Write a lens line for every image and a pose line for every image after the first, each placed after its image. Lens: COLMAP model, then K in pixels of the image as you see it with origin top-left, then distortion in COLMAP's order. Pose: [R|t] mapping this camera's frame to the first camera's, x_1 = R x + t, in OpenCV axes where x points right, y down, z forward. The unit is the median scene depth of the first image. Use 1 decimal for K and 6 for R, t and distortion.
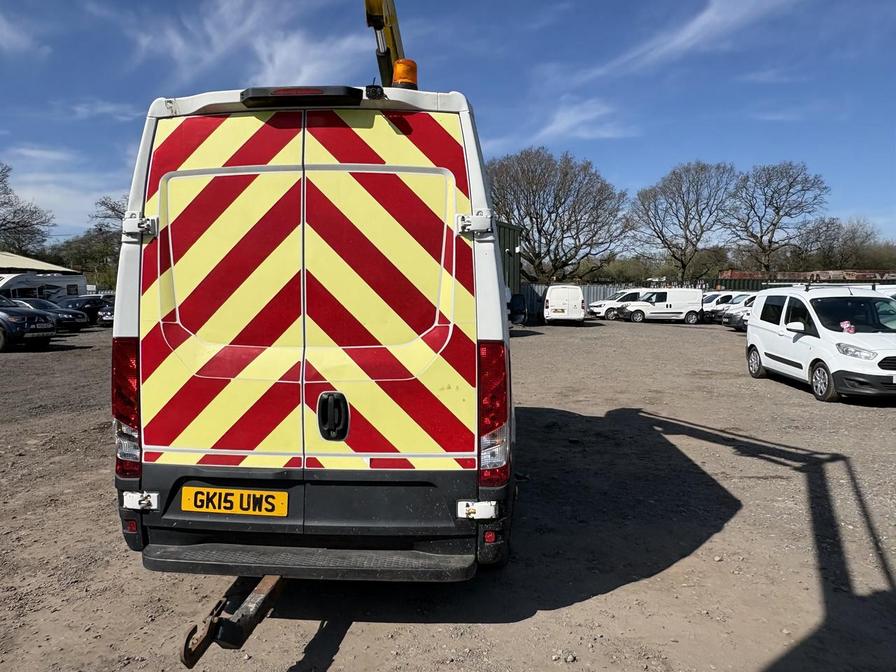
lens RADIAL K [[639.1, 0, 451.8], [0, 639.1, 332.4], [0, 0, 1]] dist [-0.004580, 0.000596]
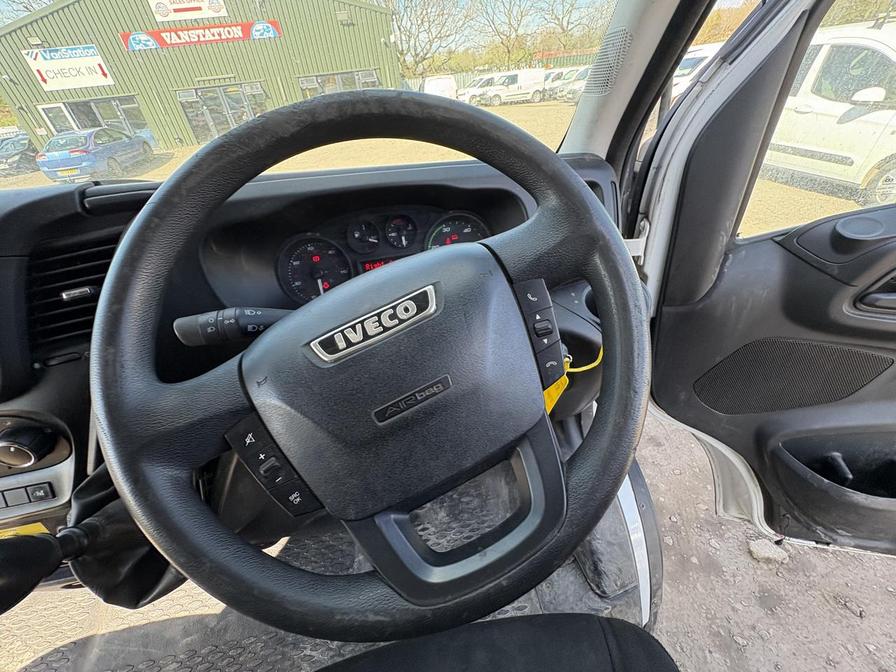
lens RADIAL K [[356.9, 0, 447.9], [0, 356.9, 336.7], [0, 0, 1]] dist [-0.000072, 0.000402]
pose [[0.968359, -0.210220, 0.134493, 0.098908], [0.109949, 0.843171, 0.526282, -0.142628], [-0.224036, -0.494843, 0.839606, 2.206347]]
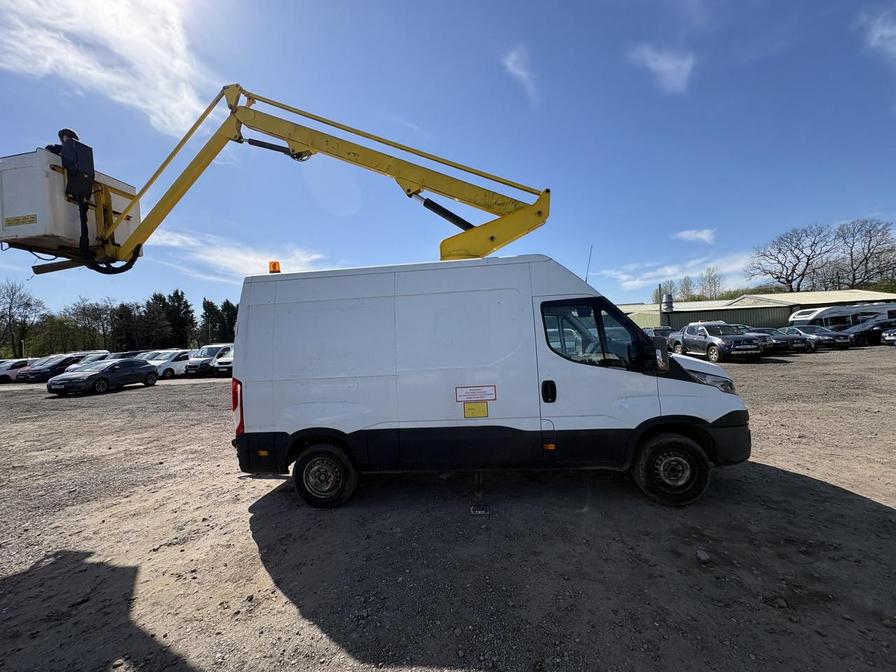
lens RADIAL K [[356.9, 0, 450.8], [0, 356.9, 337.6], [0, 0, 1]] dist [-0.000072, 0.000402]
pose [[-0.019477, -0.006692, -0.999788, 1.355637], [-0.006829, 0.999955, -0.006560, -0.127887], [0.999787, 0.006700, -0.019522, 1.775551]]
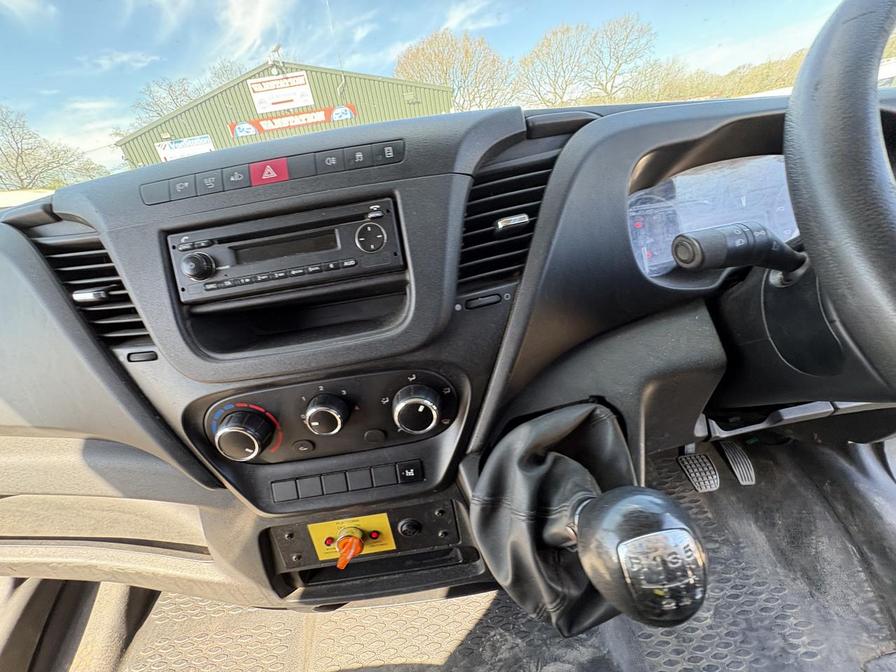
lens RADIAL K [[356.9, 0, 449.3], [0, 356.9, 338.4], [0, 0, 1]] dist [-0.000072, 0.000402]
pose [[0.981409, -0.188586, 0.035669, -0.015706], [0.159544, 0.904906, 0.394578, -0.120905], [-0.106689, -0.381551, 0.918170, 2.234279]]
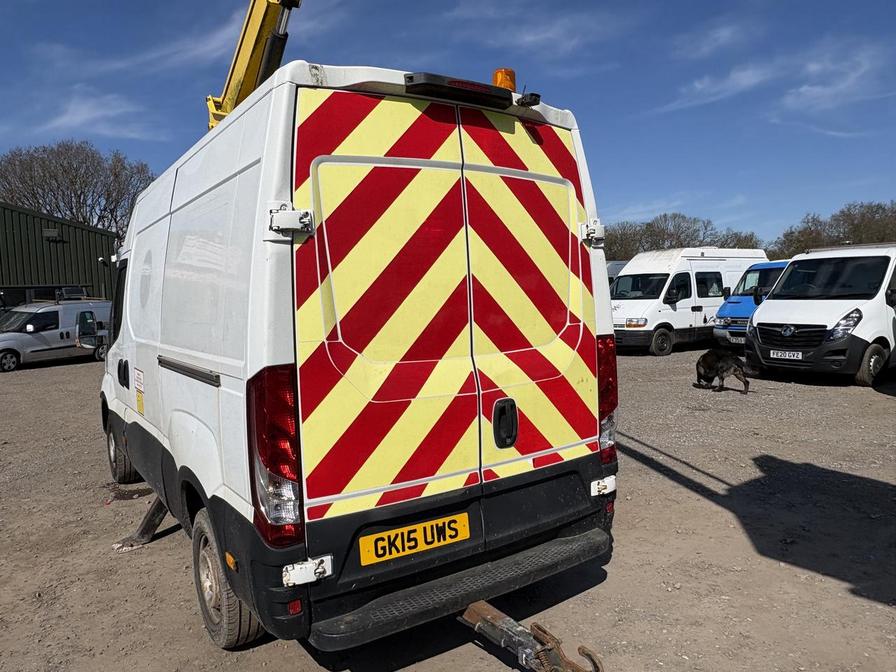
lens RADIAL K [[639.1, 0, 450.6], [0, 639.1, 342.2], [0, 0, 1]] dist [-0.004580, 0.000596]
pose [[0.778113, -0.075757, 0.623539, -0.834975], [0.076092, 0.996758, 0.026147, -0.024713], [-0.623498, 0.027101, 0.781355, 0.273646]]
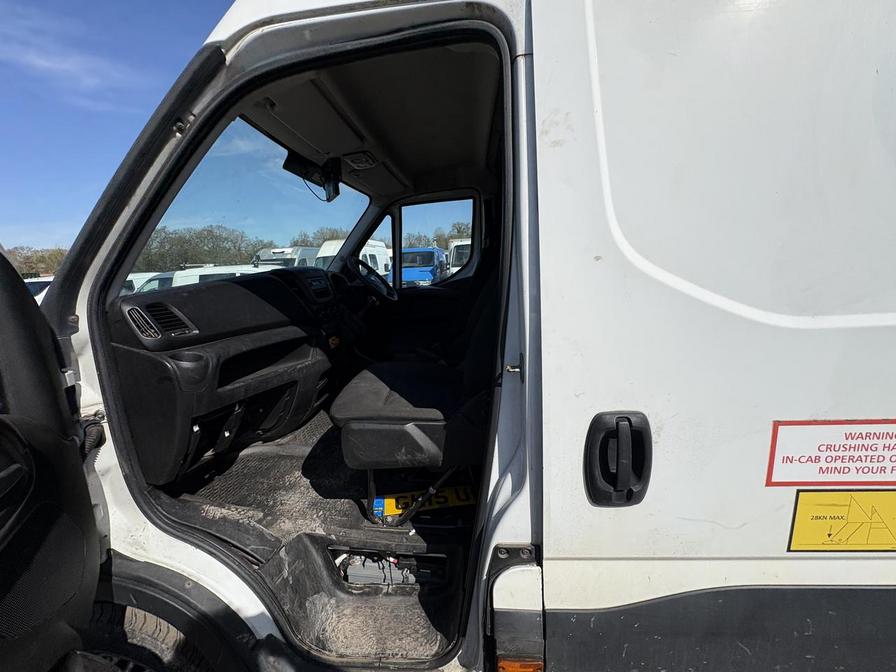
lens RADIAL K [[356.9, 0, 445.5], [0, 356.9, 339.4], [0, 0, 1]] dist [-0.000072, 0.000402]
pose [[-0.005804, -0.214703, 0.976662, -0.663414], [0.115090, 0.970045, 0.213932, -0.121807], [-0.993338, 0.113646, 0.019080, 2.141171]]
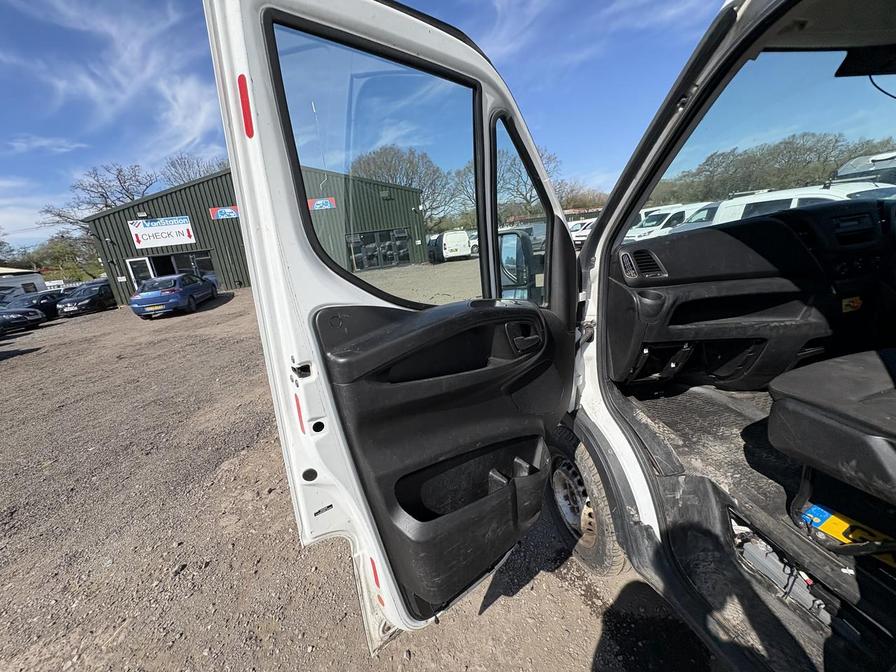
lens RADIAL K [[356.9, 0, 450.1], [0, 356.9, 336.2], [0, 0, 1]] dist [-0.000072, 0.000402]
pose [[0.950391, -0.187791, 0.247974, -0.680665], [0.137325, 0.968610, 0.207211, -0.135463], [-0.279103, -0.162878, 0.946347, 2.046547]]
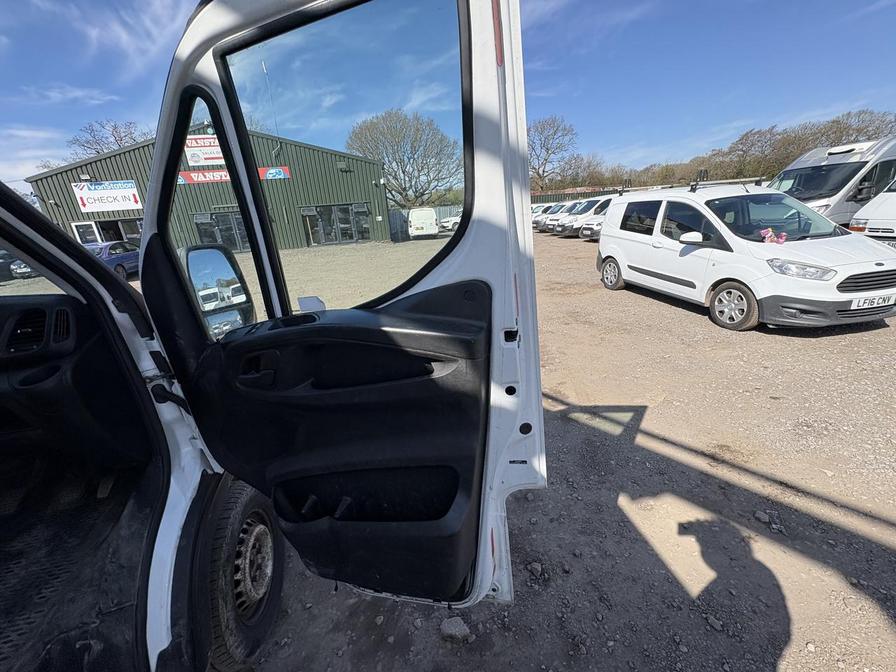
lens RADIAL K [[356.9, 0, 449.1], [0, 356.9, 337.9], [0, 0, 1]] dist [-0.000072, 0.000402]
pose [[0.971870, -0.143537, 0.186723, 0.494677], [0.088383, 0.957156, 0.275756, -0.138085], [-0.218304, -0.251496, 0.942917, 1.987406]]
